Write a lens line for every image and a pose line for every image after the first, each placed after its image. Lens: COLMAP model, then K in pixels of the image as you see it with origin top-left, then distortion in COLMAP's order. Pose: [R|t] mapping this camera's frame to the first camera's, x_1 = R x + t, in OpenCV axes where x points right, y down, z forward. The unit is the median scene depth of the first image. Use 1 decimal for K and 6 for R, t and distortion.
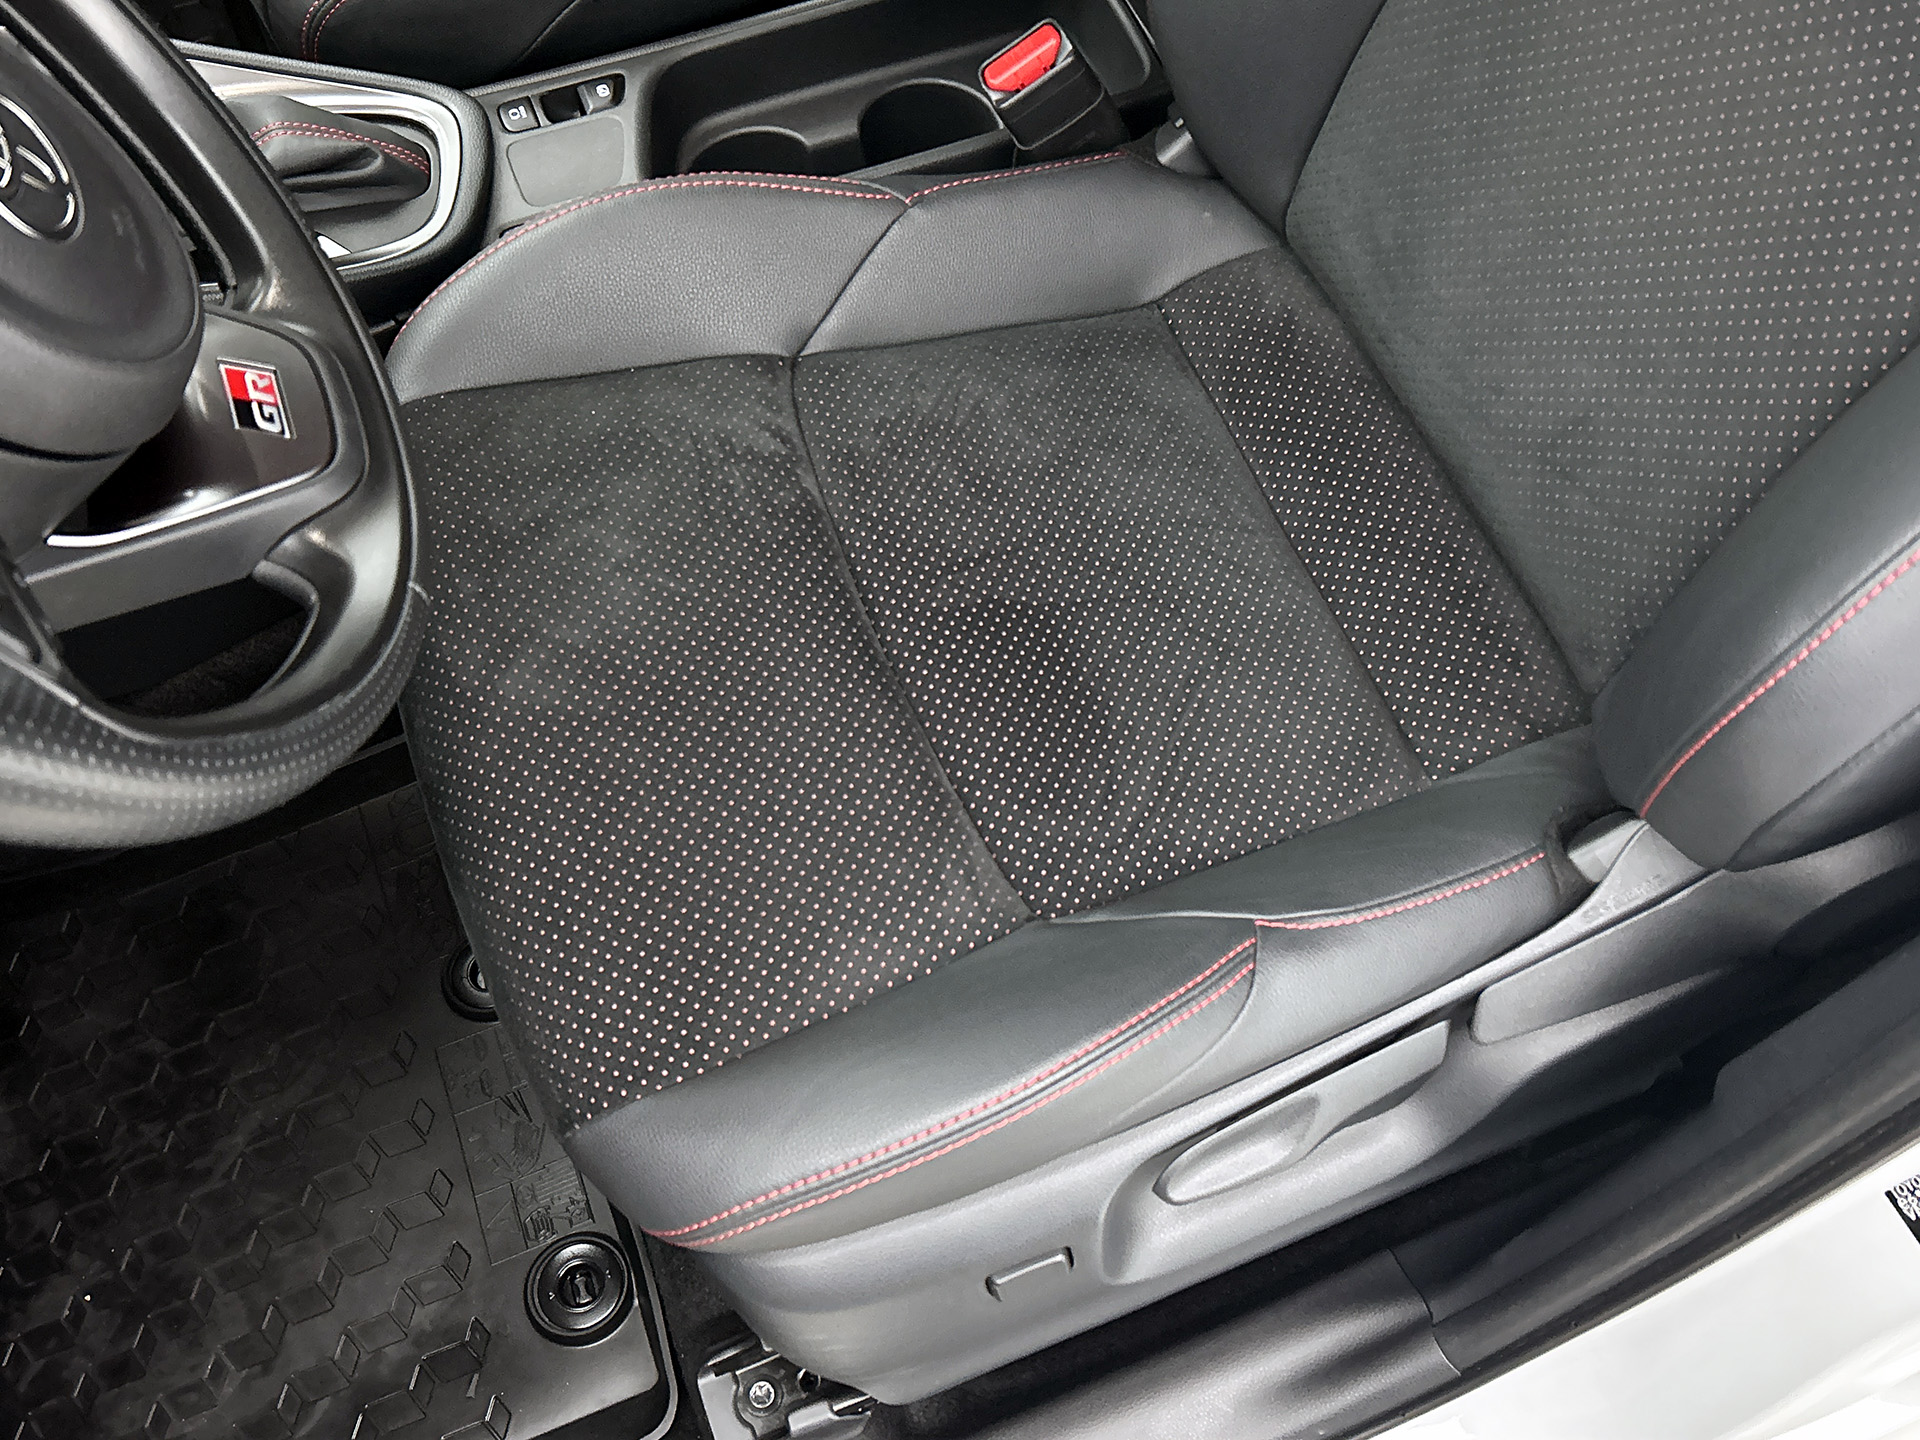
lens RADIAL K [[1740.7, 0, 960.0], [0, 1740.7, 720.0], [0, 0, 1]] dist [0.095211, -0.130493]
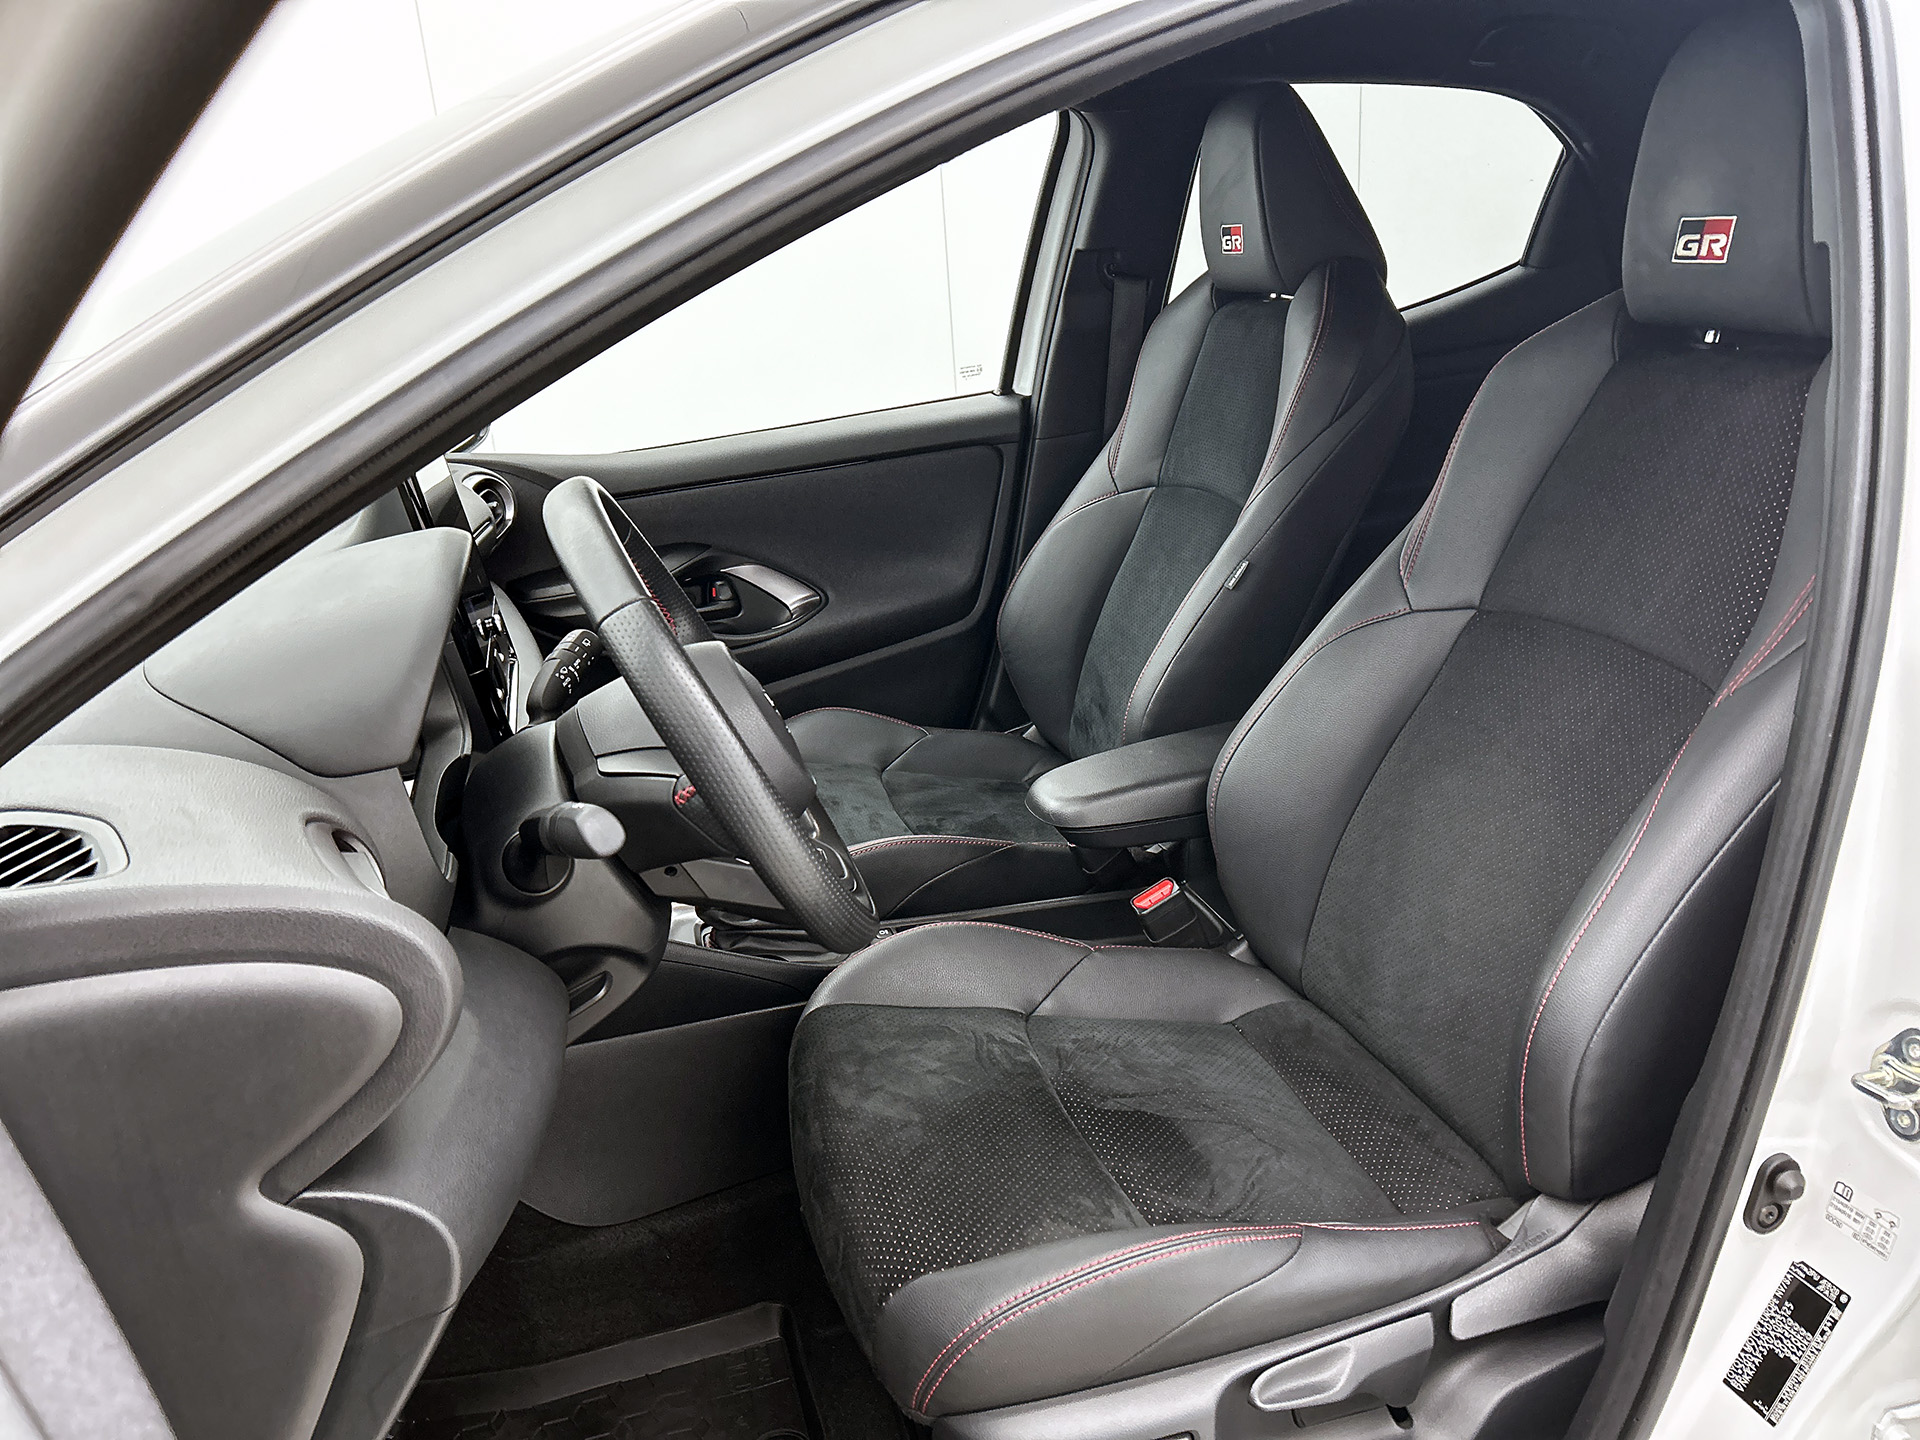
lens RADIAL K [[1432.3, 0, 960.0], [0, 1432.3, 720.0], [0, 0, 1]] dist [0.049085, -0.108605]
pose [[0.994531, 0.023761, -0.101701, -0.021640], [-0.088410, 0.709932, -0.698699, 0.625591], [0.055599, 0.703869, 0.708150, -0.271522]]
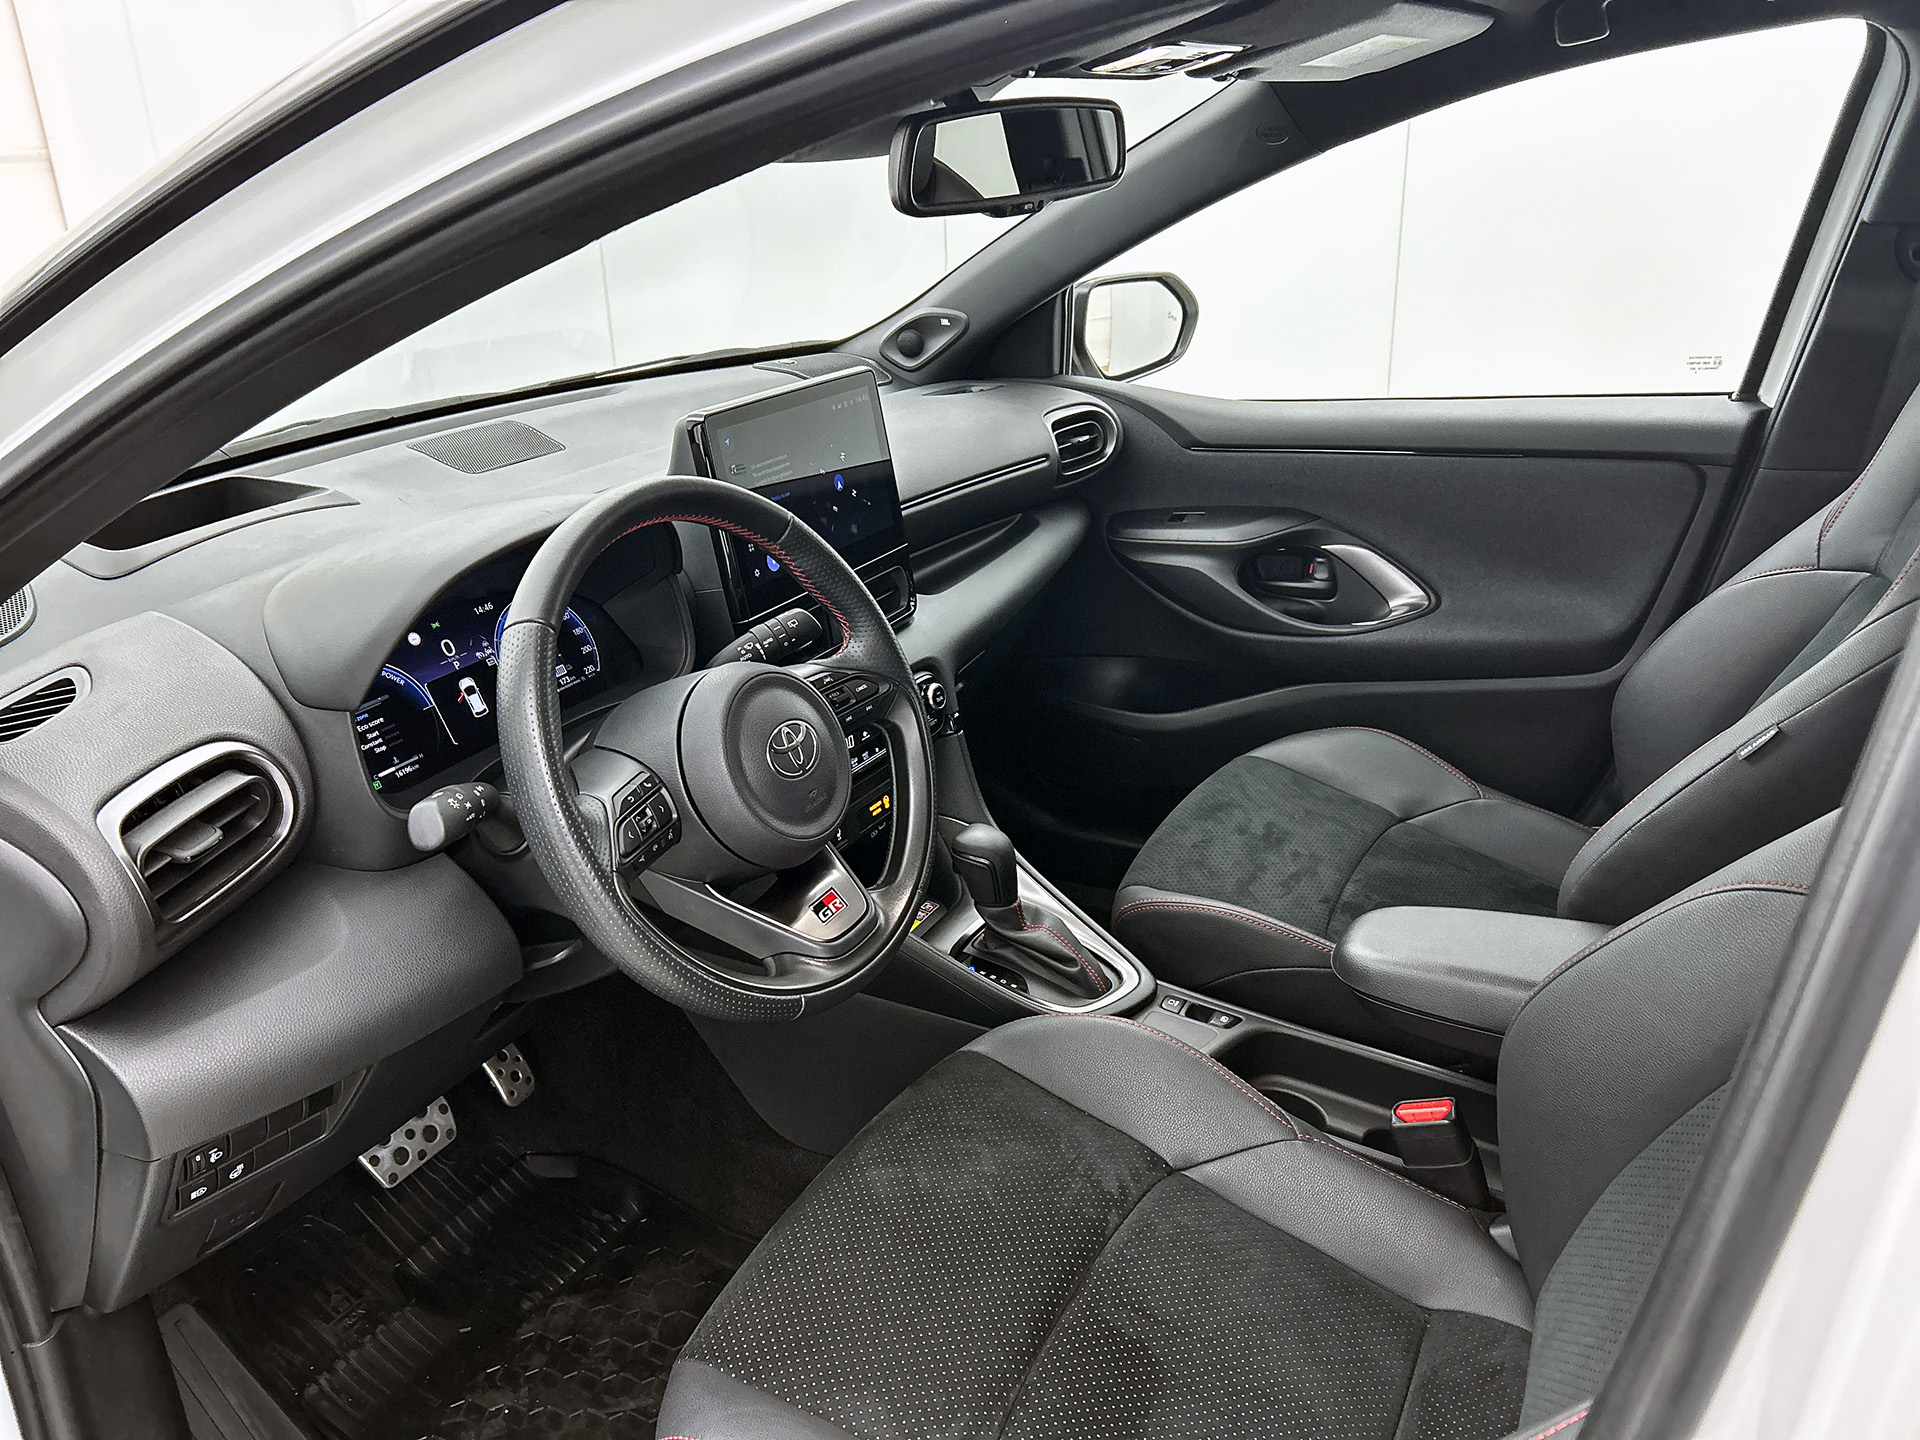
lens RADIAL K [[1432.3, 0, 960.0], [0, 1432.3, 720.0], [0, 0, 1]] dist [0.049085, -0.108605]
pose [[0.641777, 0.319083, -0.697358, 0.541994], [-0.688408, 0.640429, -0.340507, 0.099628], [0.337958, 0.698596, 0.630672, -0.134288]]
